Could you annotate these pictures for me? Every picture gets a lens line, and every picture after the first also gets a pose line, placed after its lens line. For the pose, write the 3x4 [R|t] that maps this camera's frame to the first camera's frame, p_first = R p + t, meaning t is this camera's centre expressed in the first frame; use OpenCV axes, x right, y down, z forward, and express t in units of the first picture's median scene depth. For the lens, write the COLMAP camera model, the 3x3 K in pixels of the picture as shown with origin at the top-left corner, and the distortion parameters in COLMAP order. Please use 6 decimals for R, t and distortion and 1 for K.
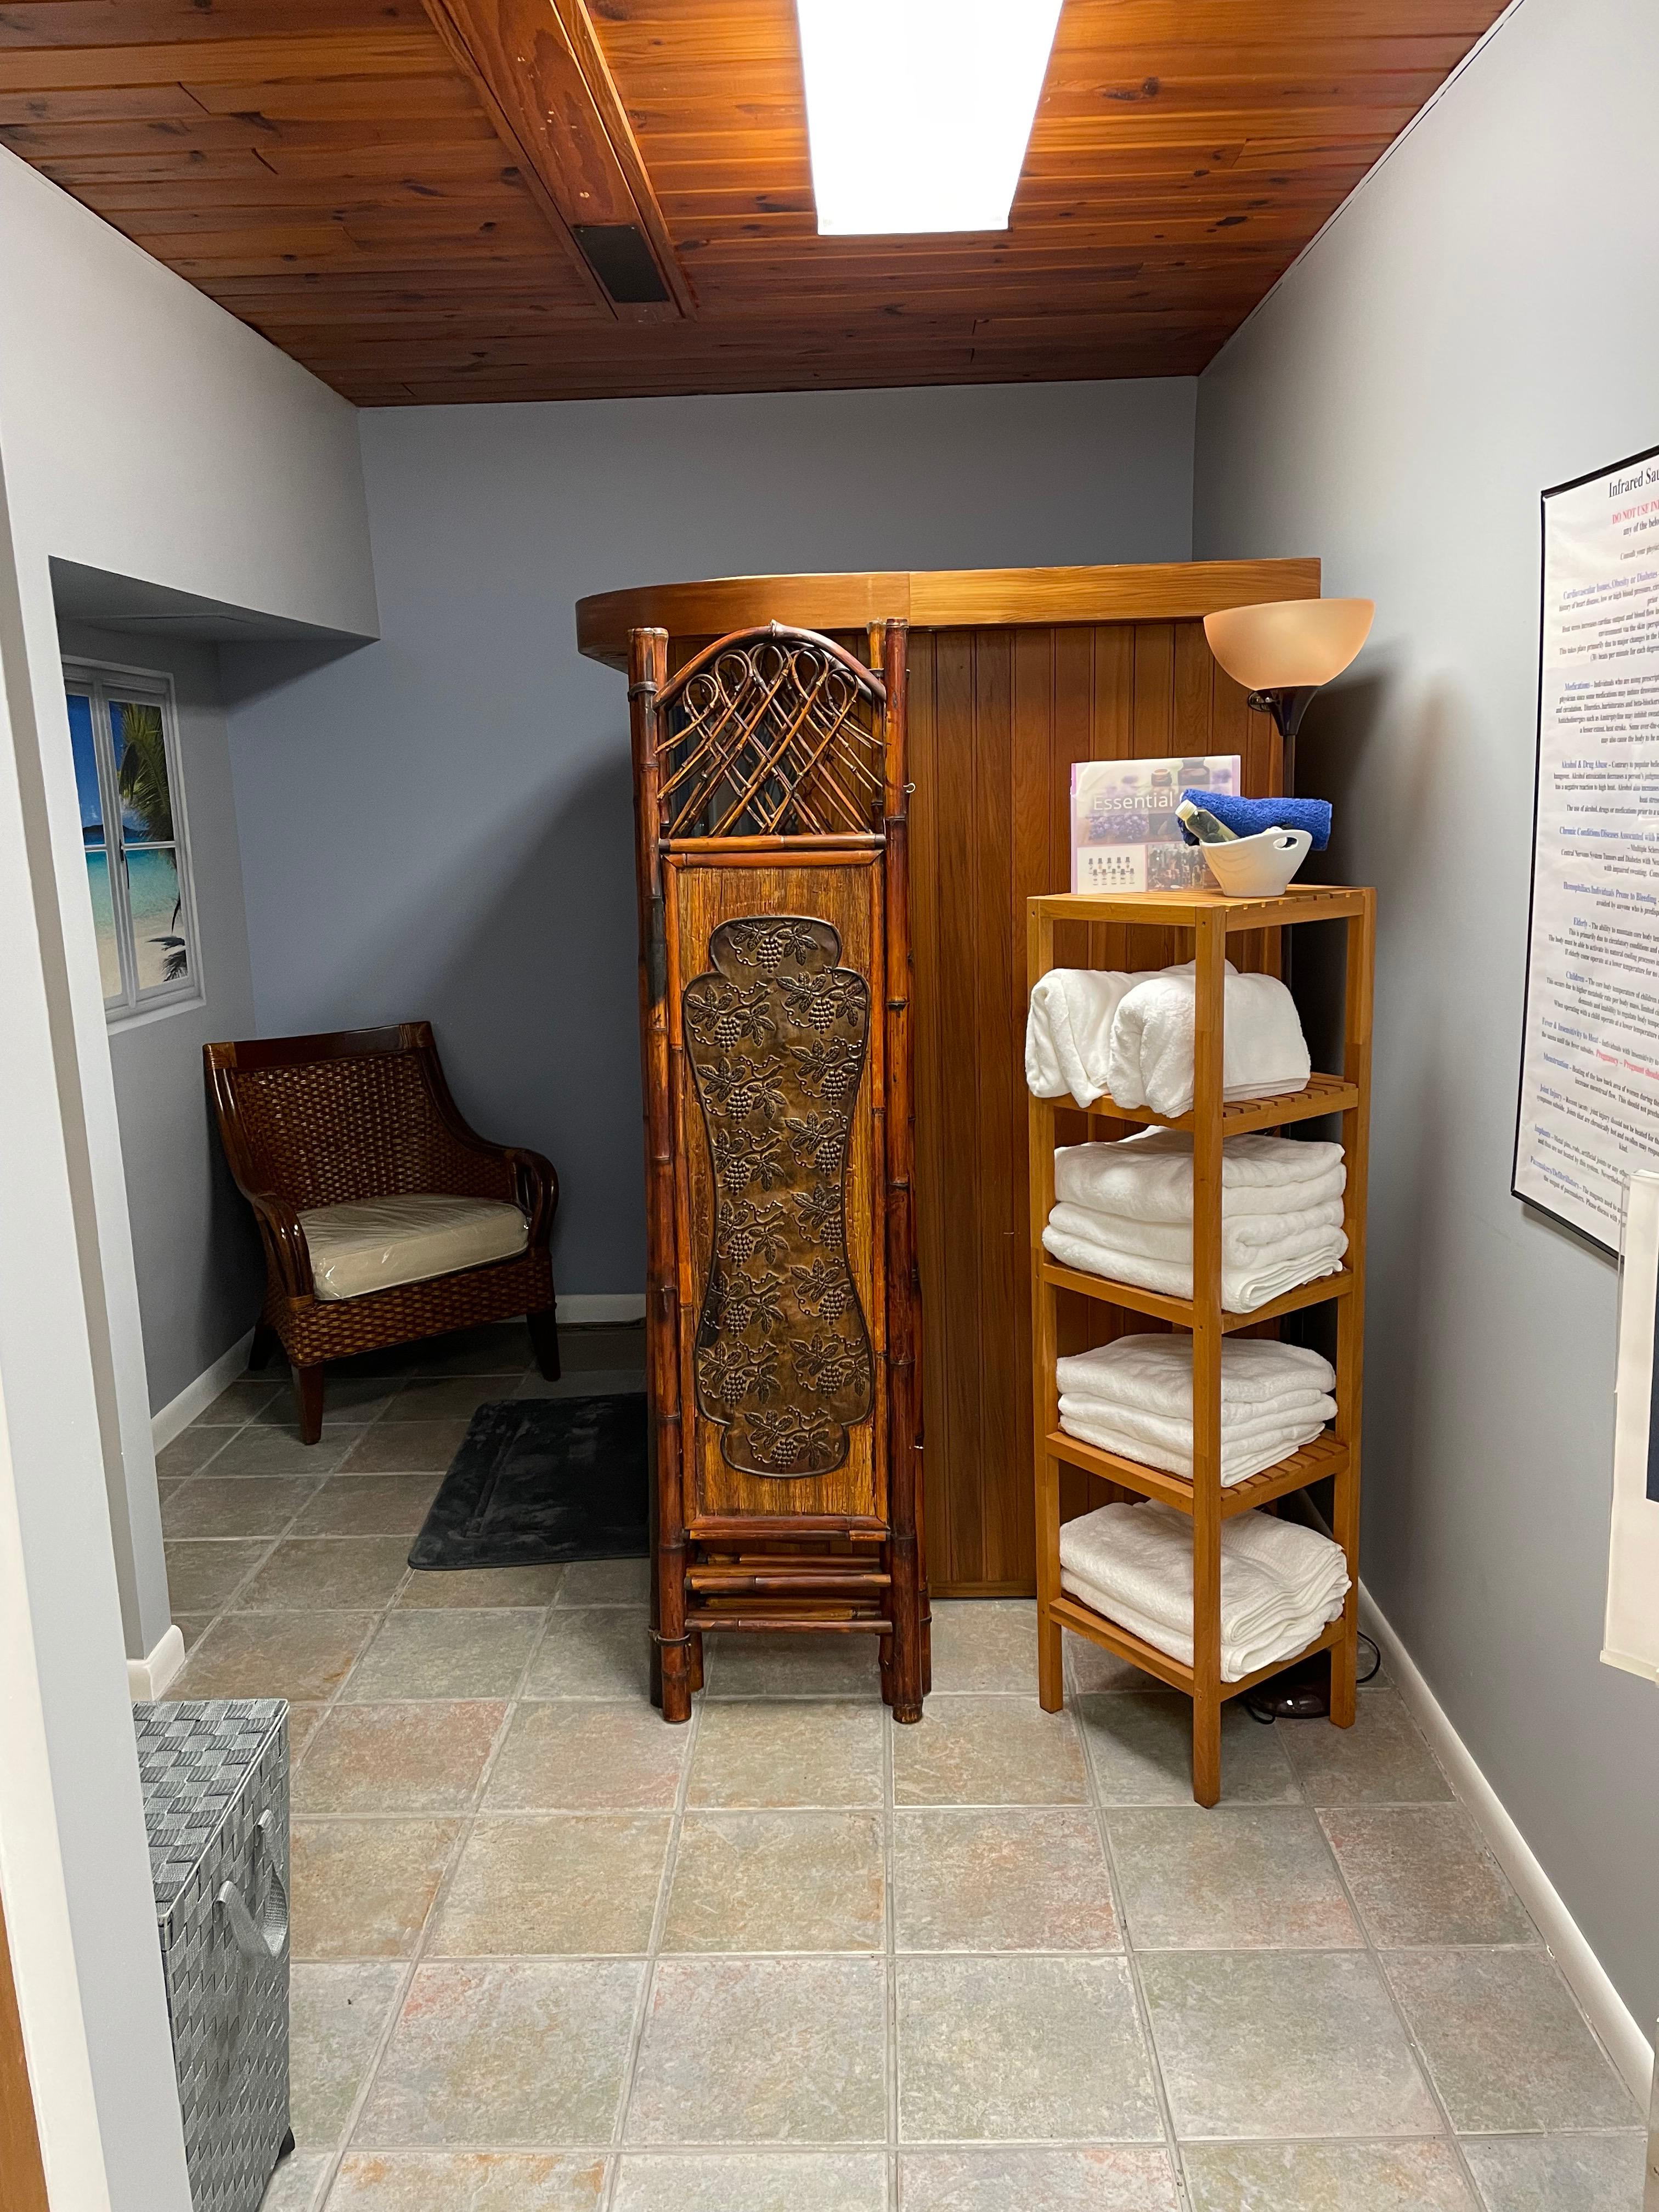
lens RADIAL K [[1672.5, 0, 834.8], [0, 1672.5, 1108.1], [0, 0, 1]] dist [0.012451, 0.004267]
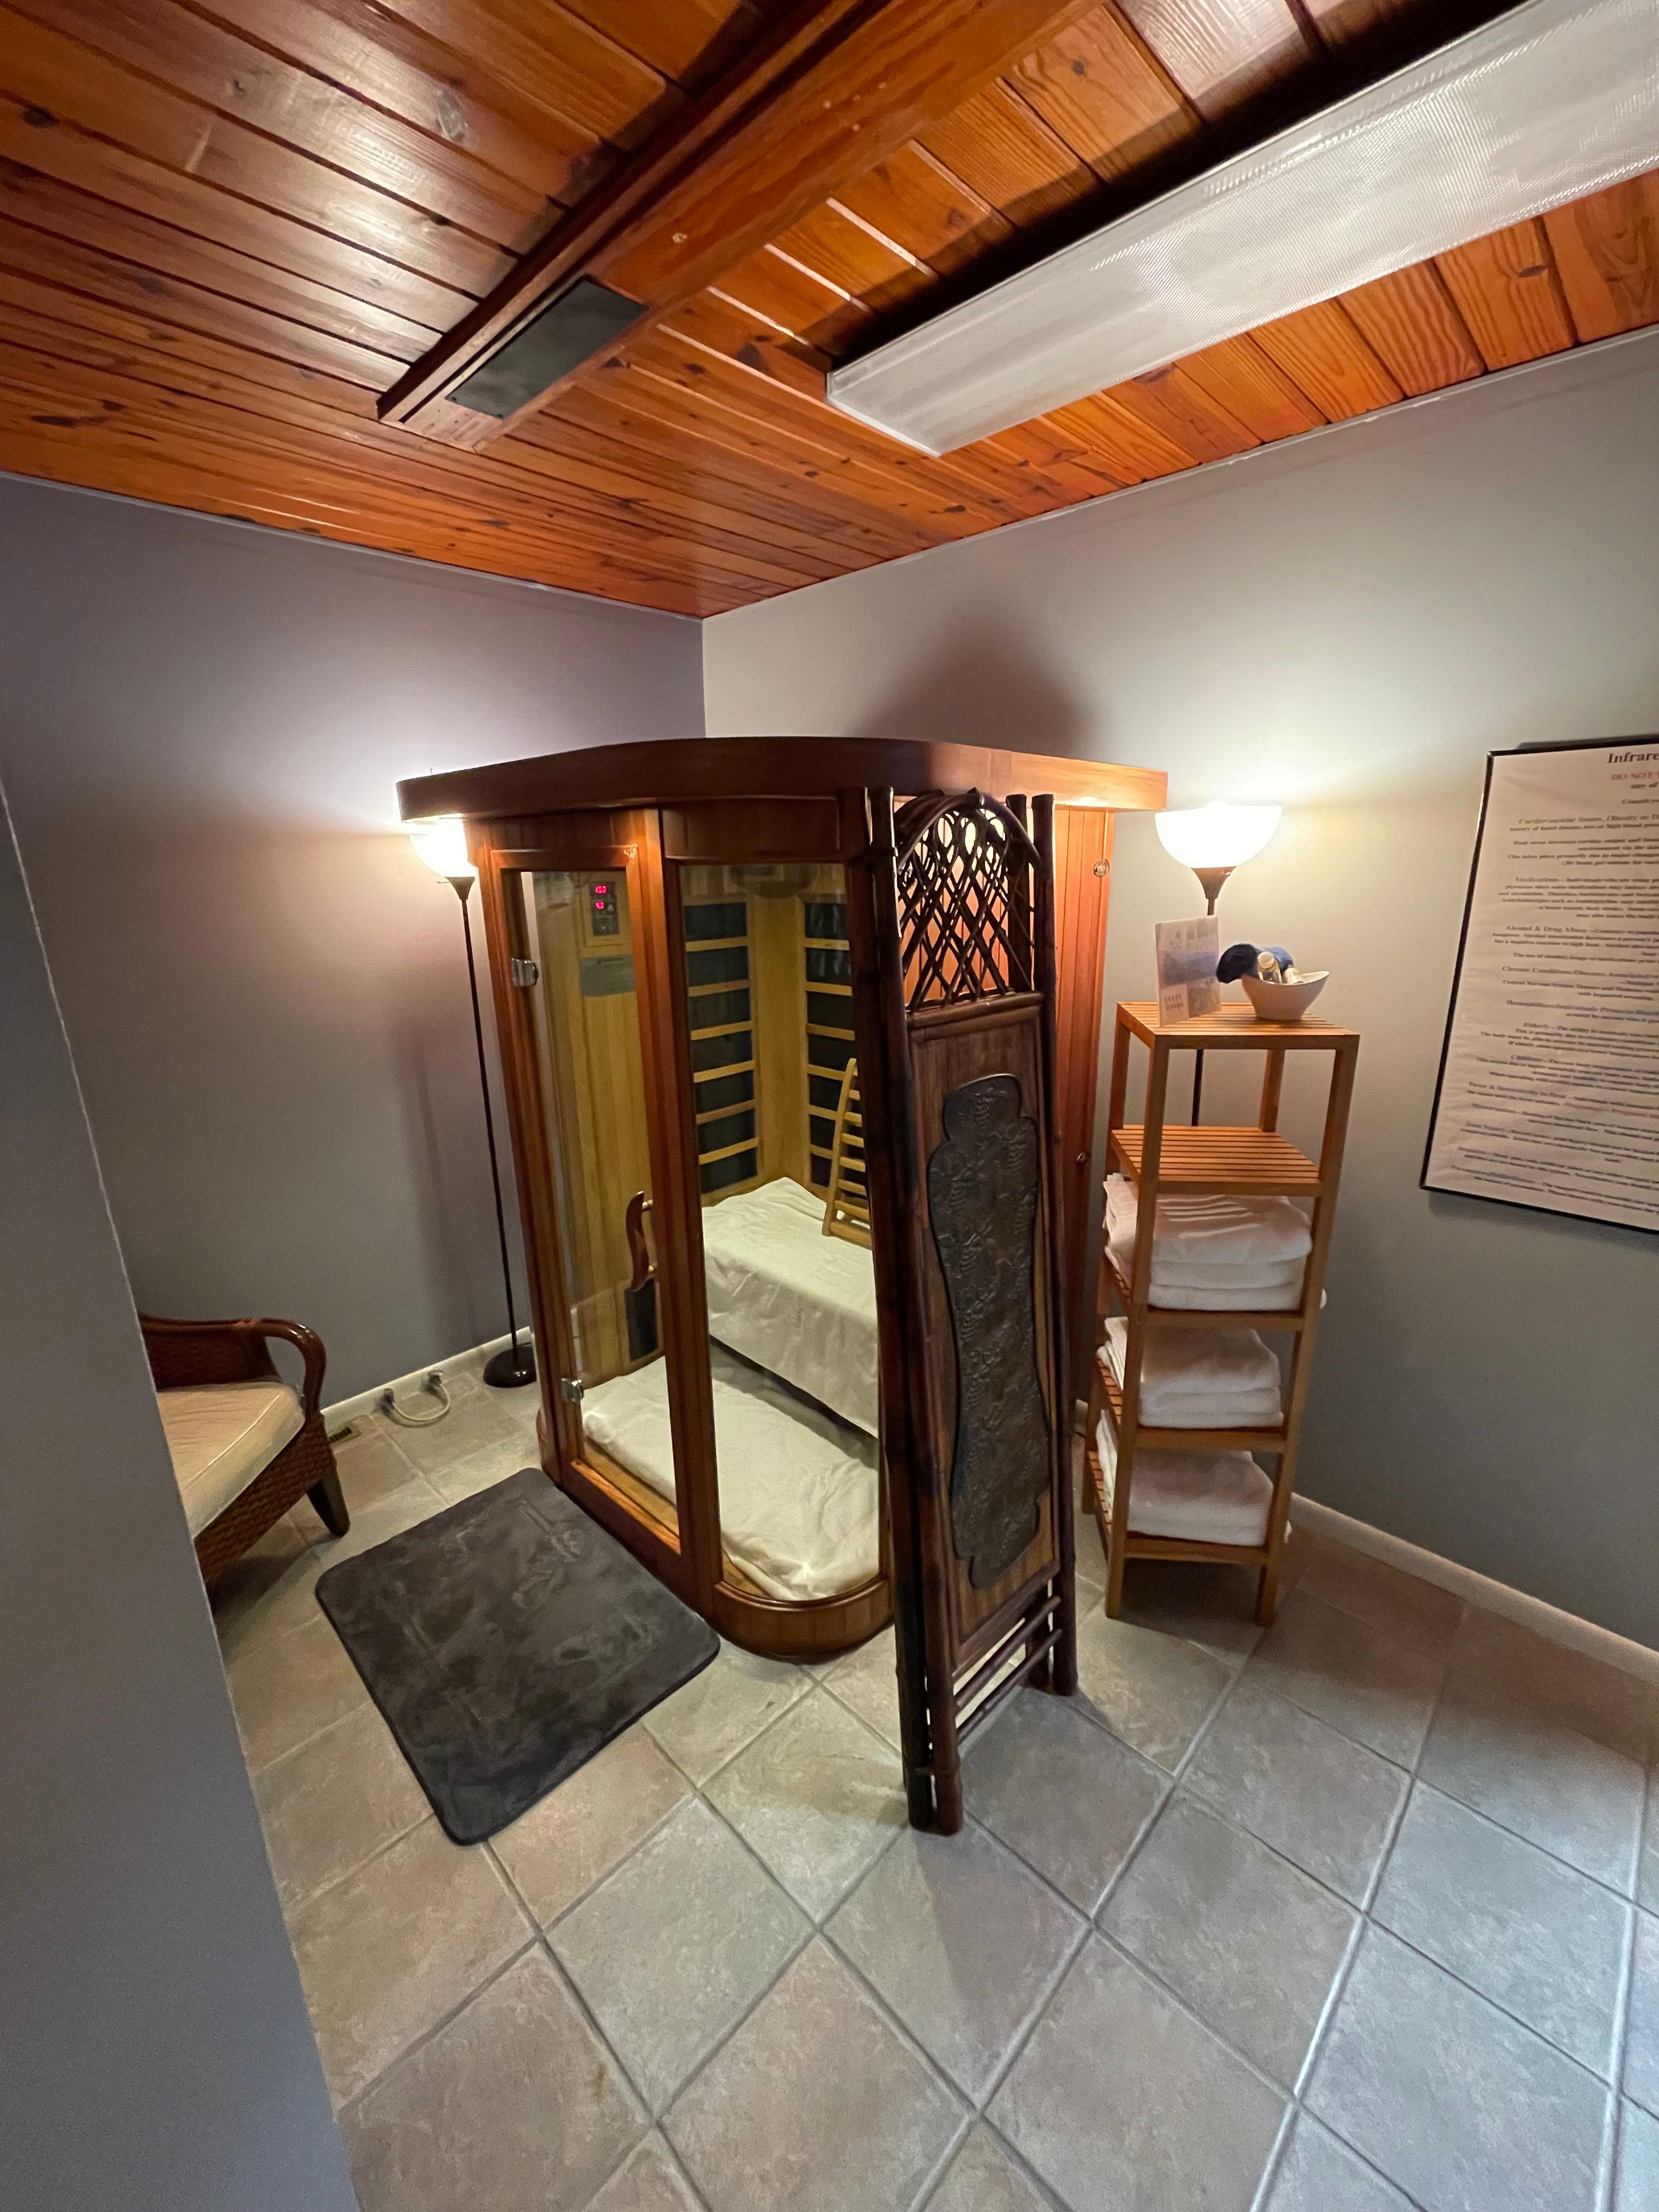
lens RADIAL K [[905.5, 0, 835.6], [0, 905.5, 1098.7], [0, 0, 1]] dist [-0.001760, -0.000165]
pose [[0.675855, -0.171000, 0.716924, -0.500950], [0.141568, 0.984720, 0.101416, -0.171339], [-0.723311, 0.032951, 0.689736, 0.675638]]
